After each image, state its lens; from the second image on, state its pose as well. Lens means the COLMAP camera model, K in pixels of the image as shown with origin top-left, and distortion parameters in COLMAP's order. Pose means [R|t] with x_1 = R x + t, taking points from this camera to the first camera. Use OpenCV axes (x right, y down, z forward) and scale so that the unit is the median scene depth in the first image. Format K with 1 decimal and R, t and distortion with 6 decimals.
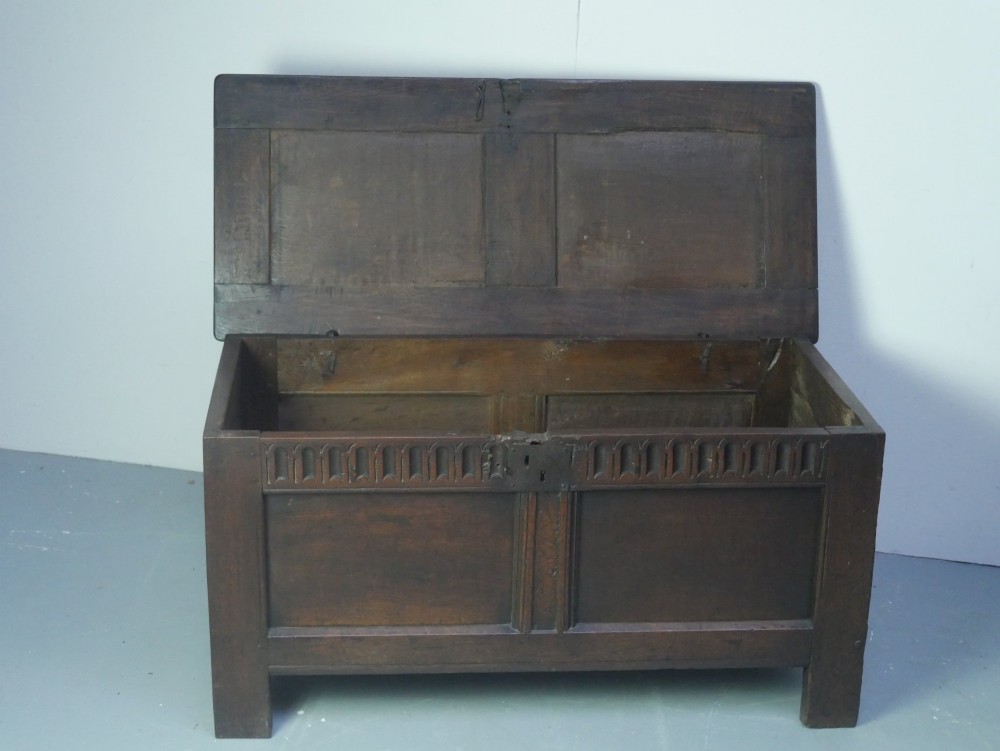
lens RADIAL K [[1487.4, 0, 500.9], [0, 1487.4, 401.7], [0, 0, 1]] dist [0.001295, 0.000000]
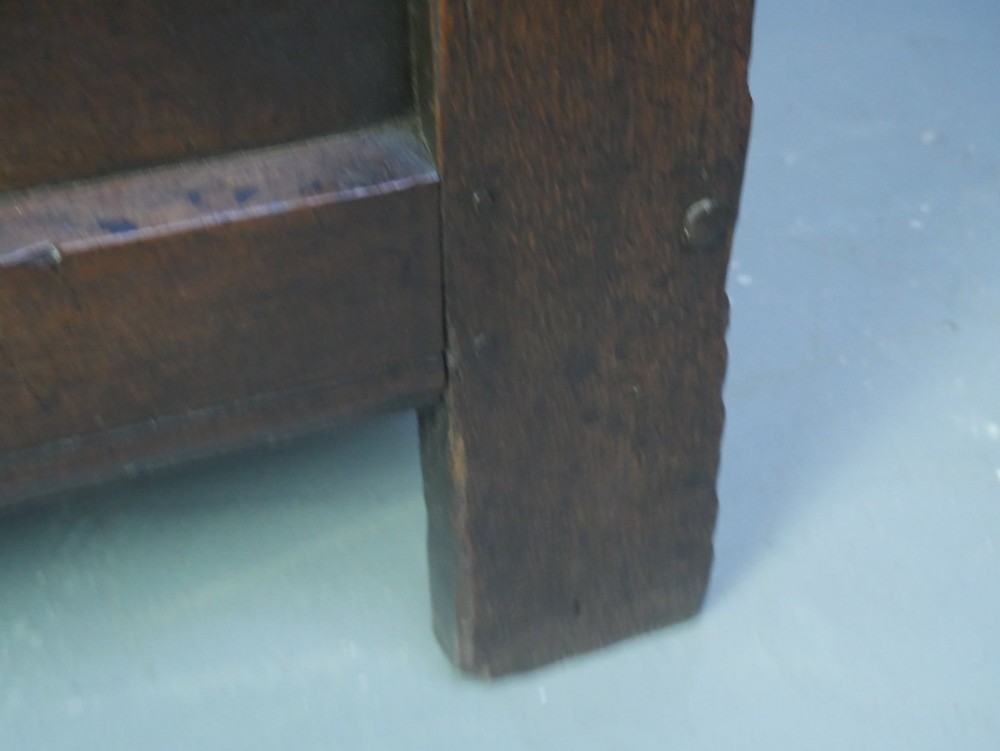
lens RADIAL K [[1487.4, 0, 496.5], [0, 1487.4, 377.0], [0, 0, 1]] dist [0.001295, 0.000000]
pose [[0.950691, -0.201630, 0.235652, 0.178601], [0.132231, 0.950824, 0.280087, 0.132646], [-0.280538, -0.235116, 0.930601, 0.868190]]
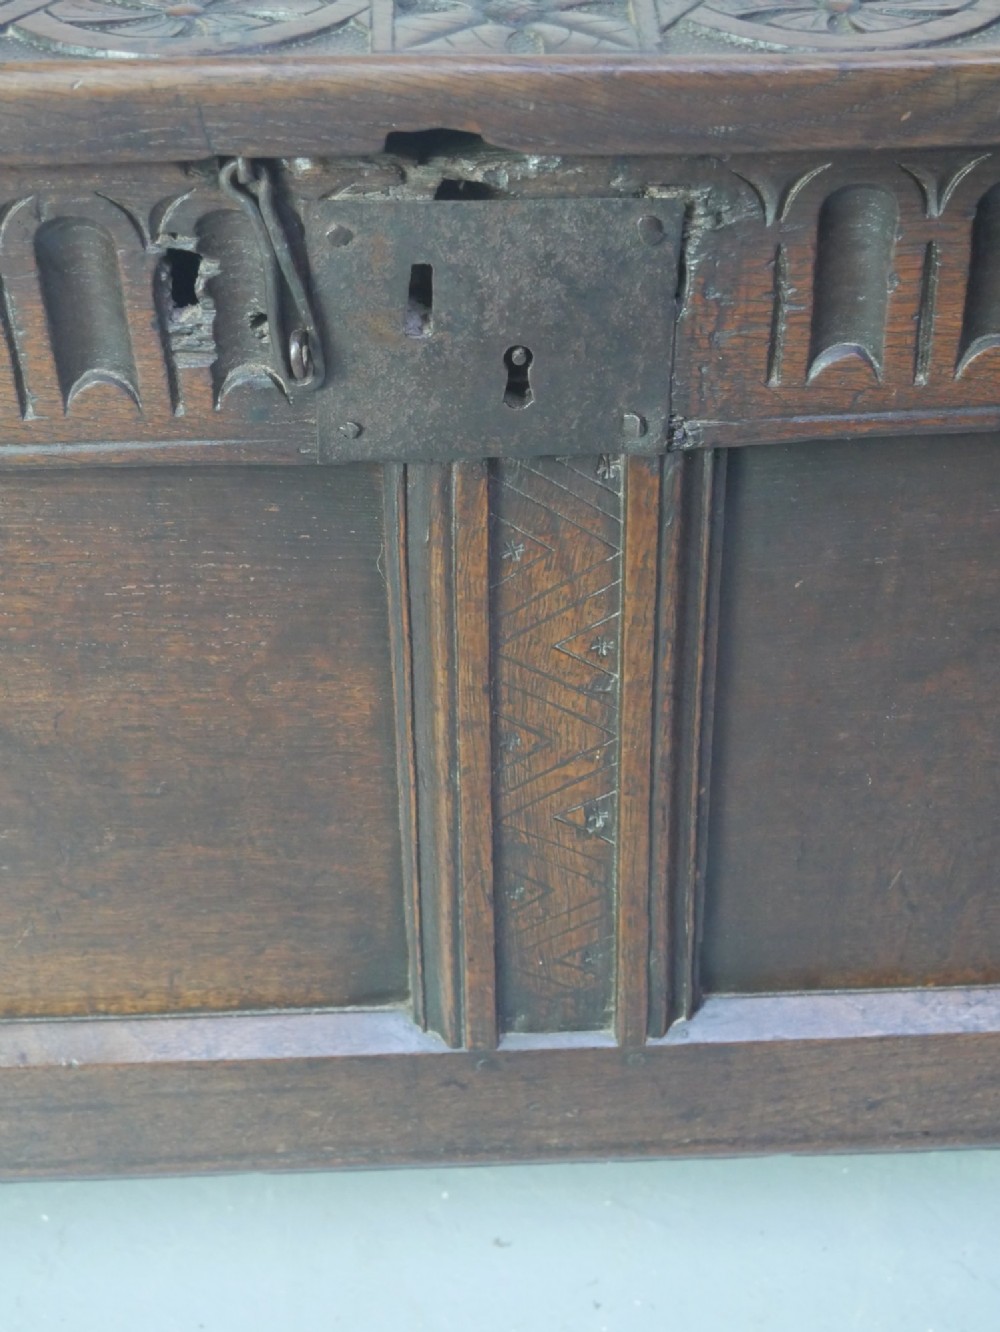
lens RADIAL K [[1981.2, 0, 502.2], [0, 1981.2, 669.9], [0, 0, 1]] dist [0.001295, 0.000000]
pose [[0.998354, -0.007267, -0.056883, 0.038238], [0.025331, 0.945801, 0.323756, 0.006700], [0.051447, -0.324664, 0.944429, 0.745847]]
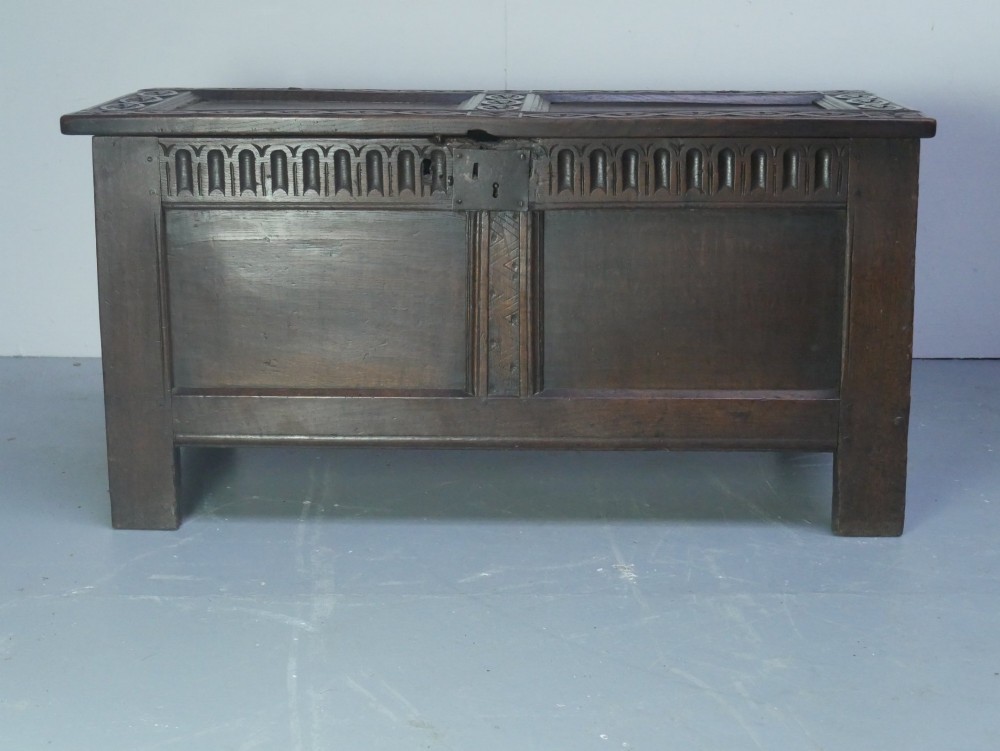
lens RADIAL K [[1487.4, 0, 493.9], [0, 1487.4, 378.6], [0, 0, 1]] dist [0.001295, 0.000000]
pose [[0.995170, -0.002167, -0.098143, 0.104968], [-0.009813, 0.992554, -0.121412, 0.246694], [0.097675, 0.121788, 0.987738, 0.191077]]
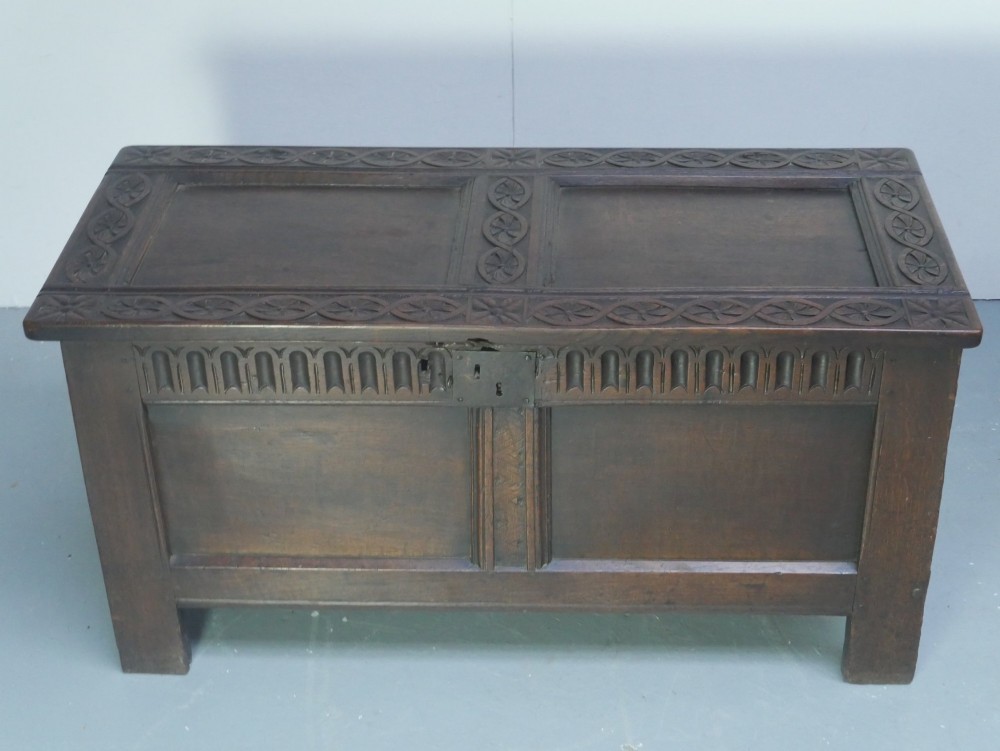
lens RADIAL K [[1487.4, 0, 507.9], [0, 1487.4, 374.0], [0, 0, 1]] dist [0.001295, 0.000000]
pose [[0.993802, 0.024024, -0.108536, 0.112386], [-0.001176, 0.978585, 0.205841, -0.112280], [0.111156, -0.204437, 0.972548, 0.249481]]
